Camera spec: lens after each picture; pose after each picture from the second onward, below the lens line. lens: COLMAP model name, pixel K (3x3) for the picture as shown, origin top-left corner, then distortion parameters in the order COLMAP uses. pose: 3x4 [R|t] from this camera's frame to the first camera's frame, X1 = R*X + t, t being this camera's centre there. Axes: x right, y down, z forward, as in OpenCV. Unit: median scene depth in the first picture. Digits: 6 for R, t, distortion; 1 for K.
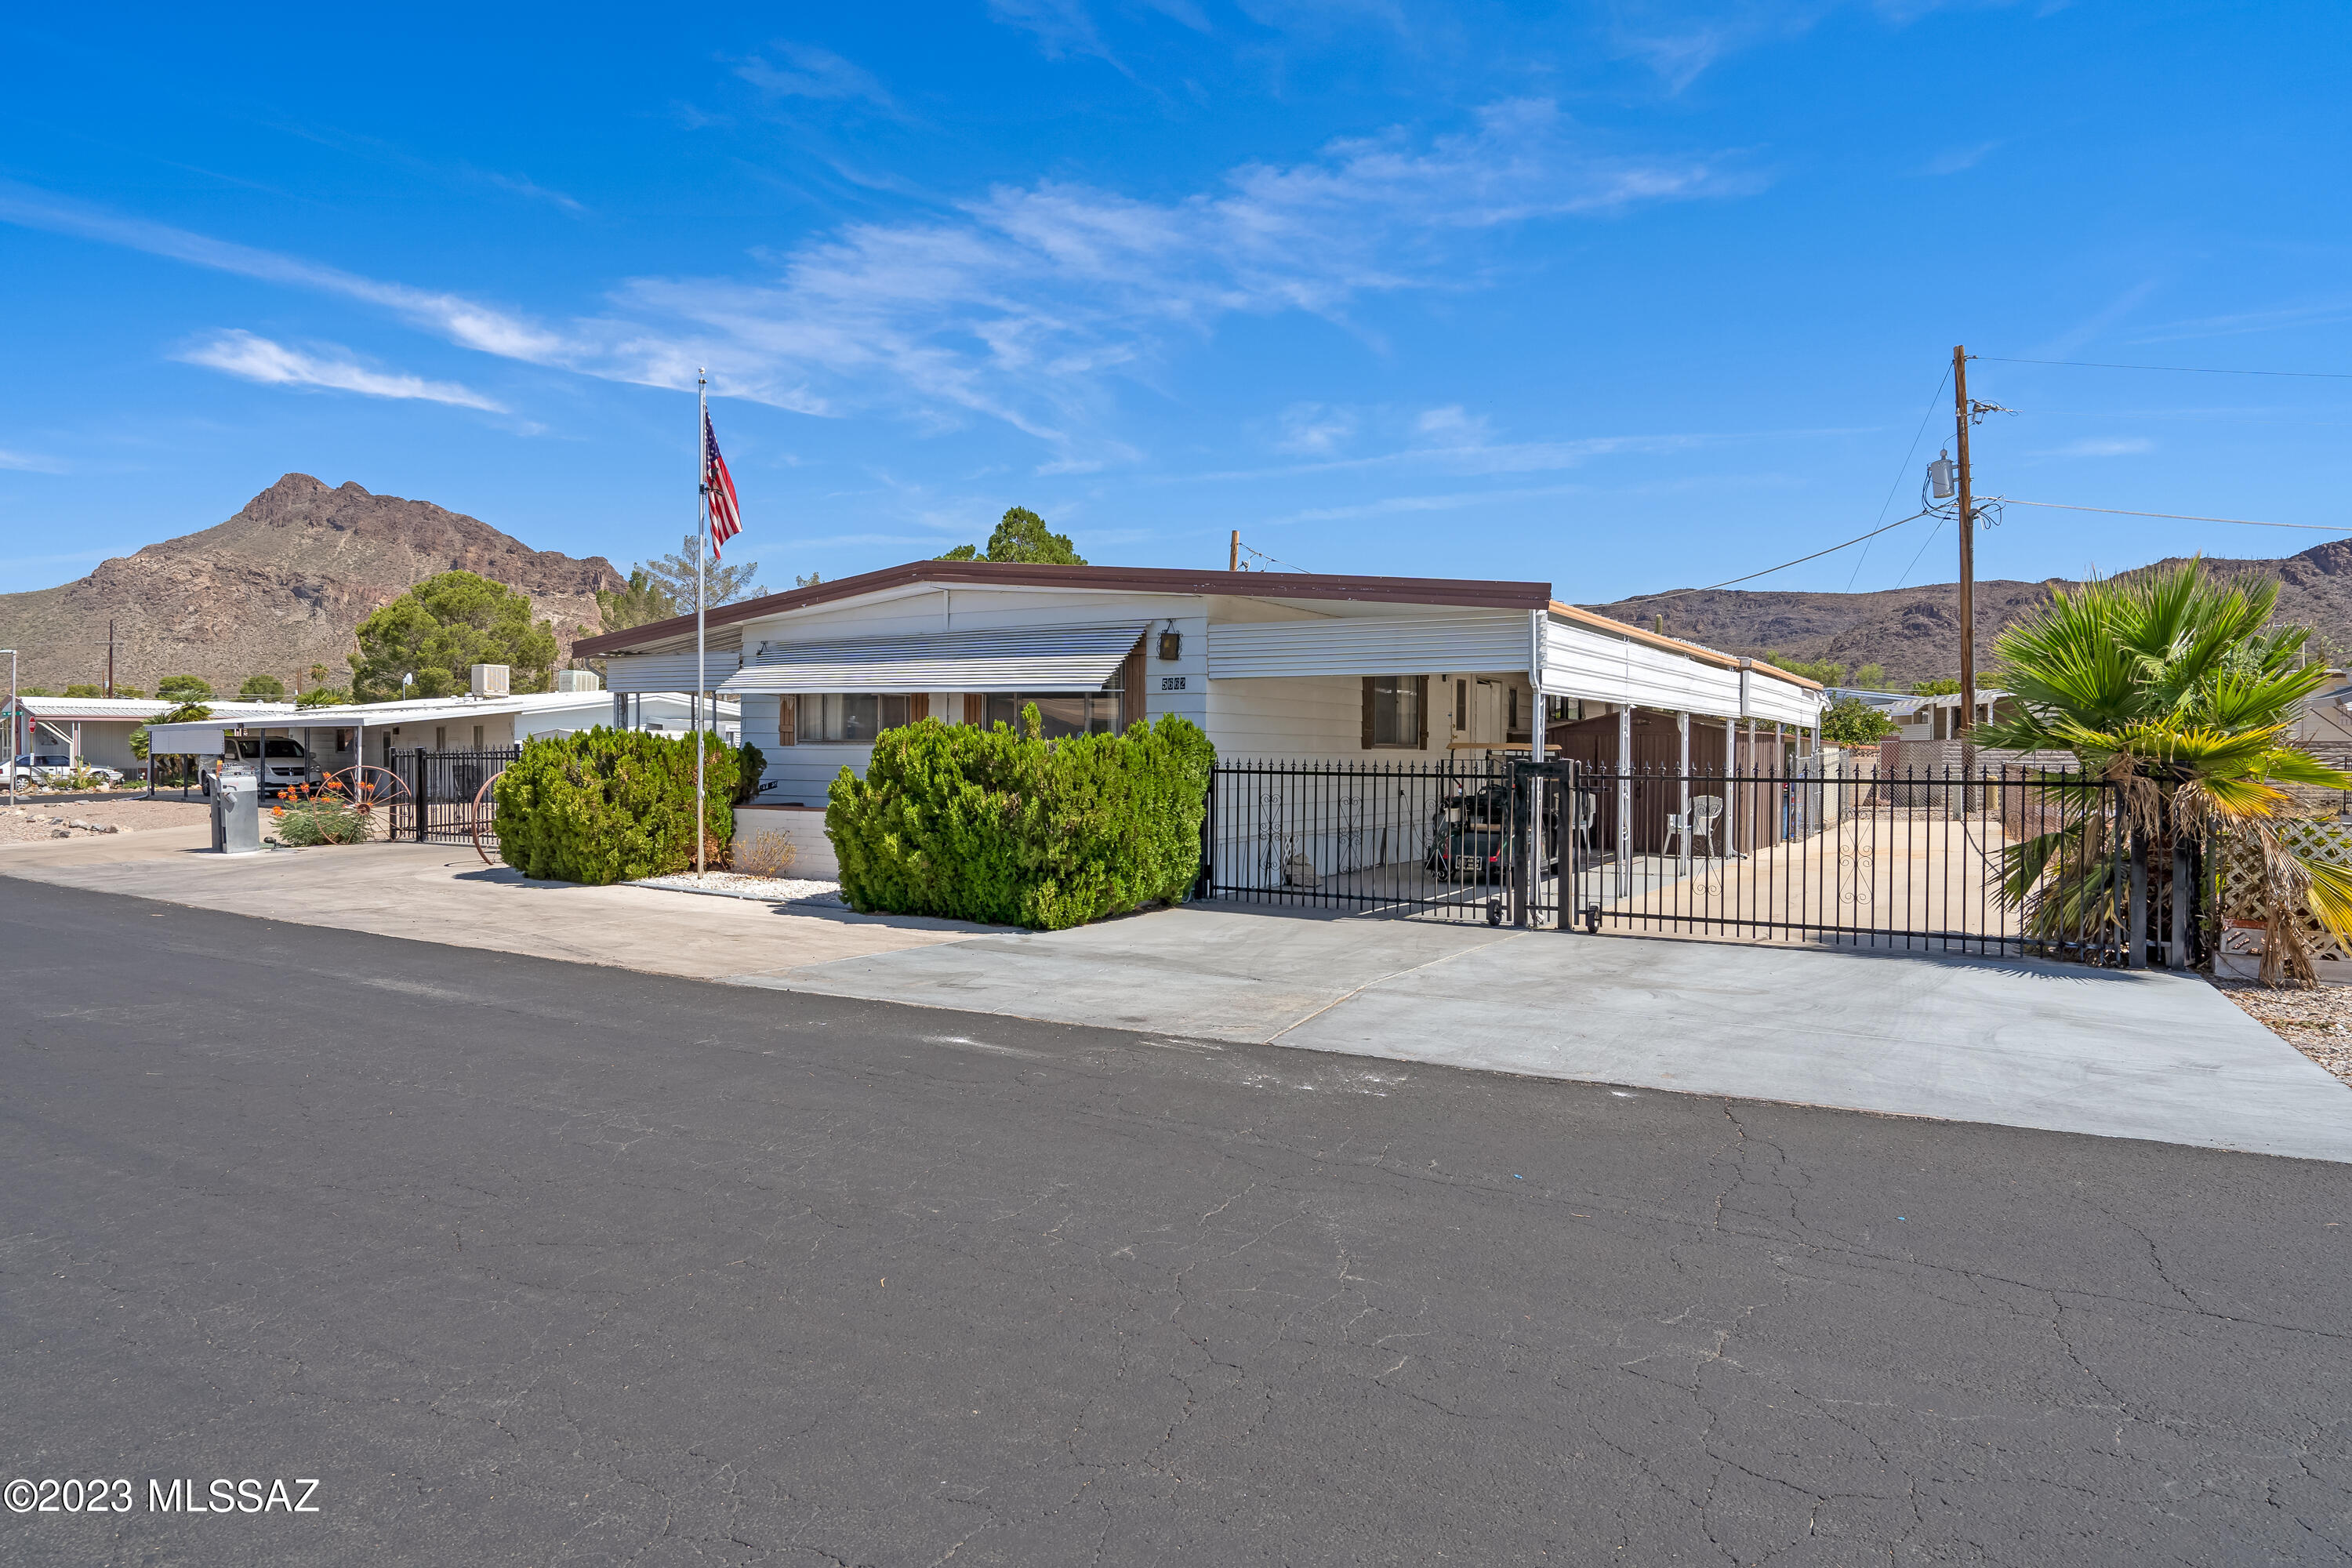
lens RADIAL K [[1419.6, 0, 1140.9], [0, 1419.6, 755.5], [0, 0, 1]] dist [0.002568, 0.000046]
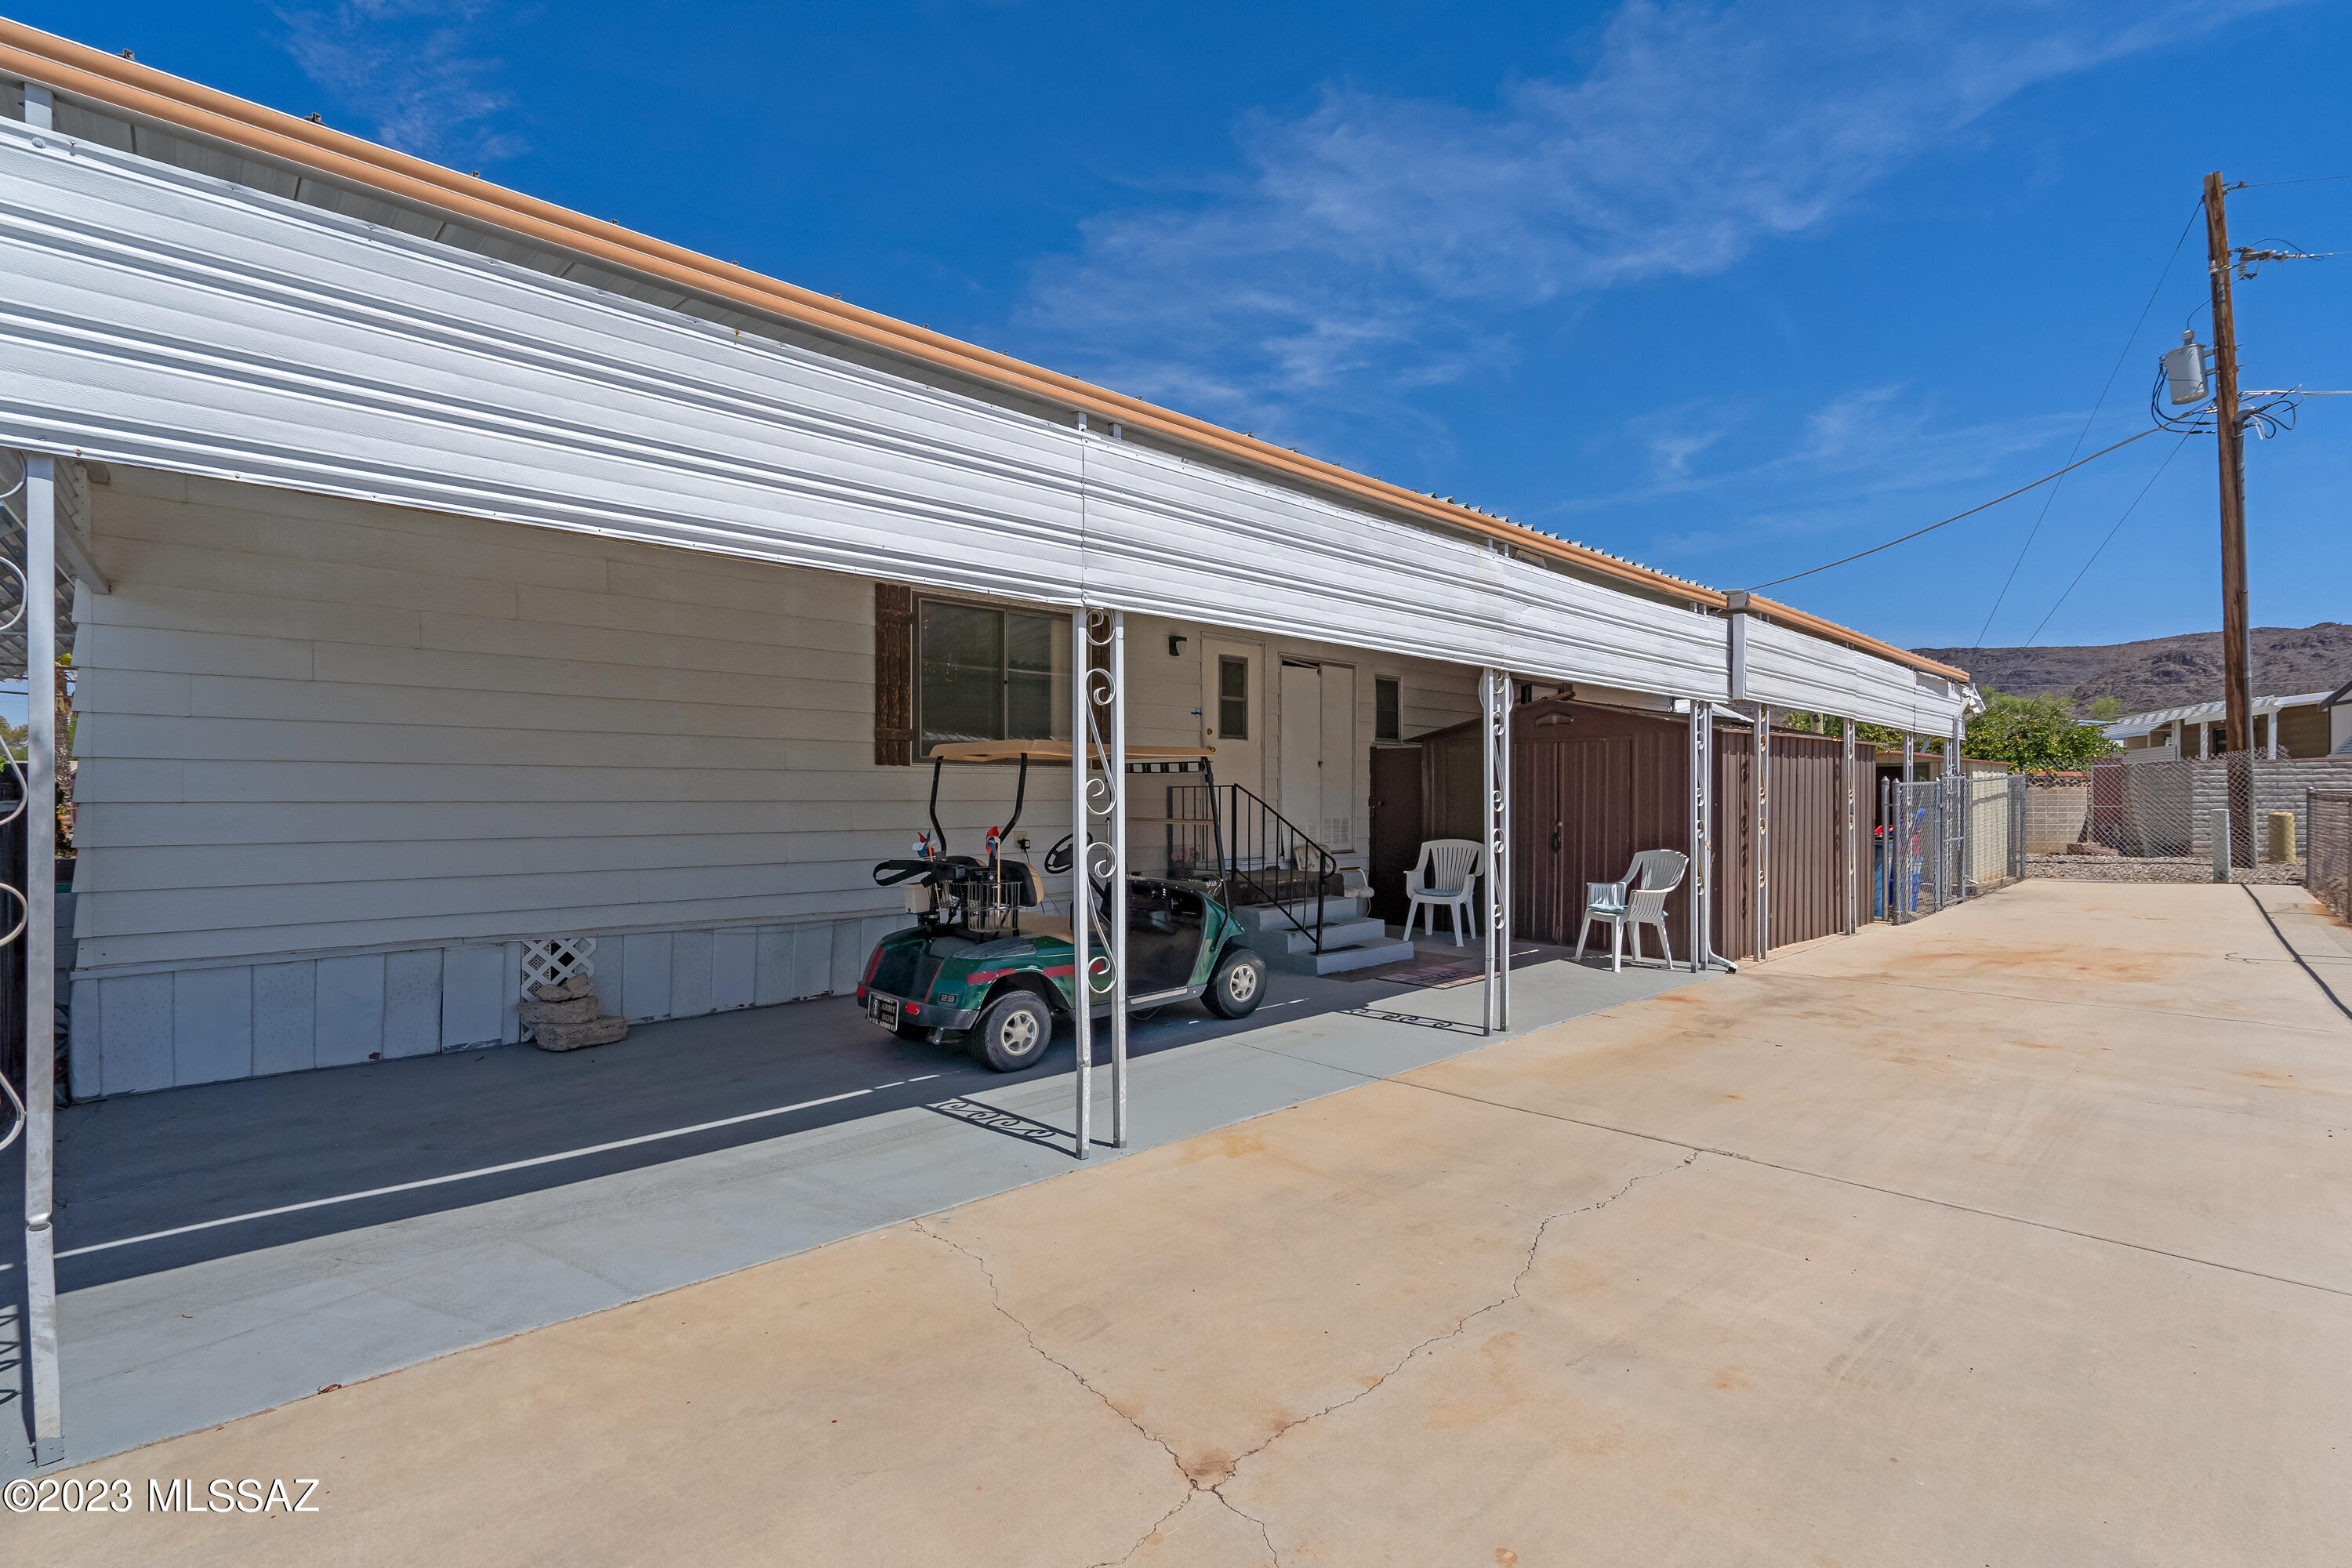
lens RADIAL K [[1074.4, 0, 1161.2], [0, 1074.4, 778.8], [0, 0, 1]] dist [0.000666, 0.000110]
pose [[0.967838, -0.007781, -0.251456, 0.224625], [0.003230, 0.999824, -0.018506, 0.005817], [0.251555, 0.017099, 0.967692, 0.394967]]
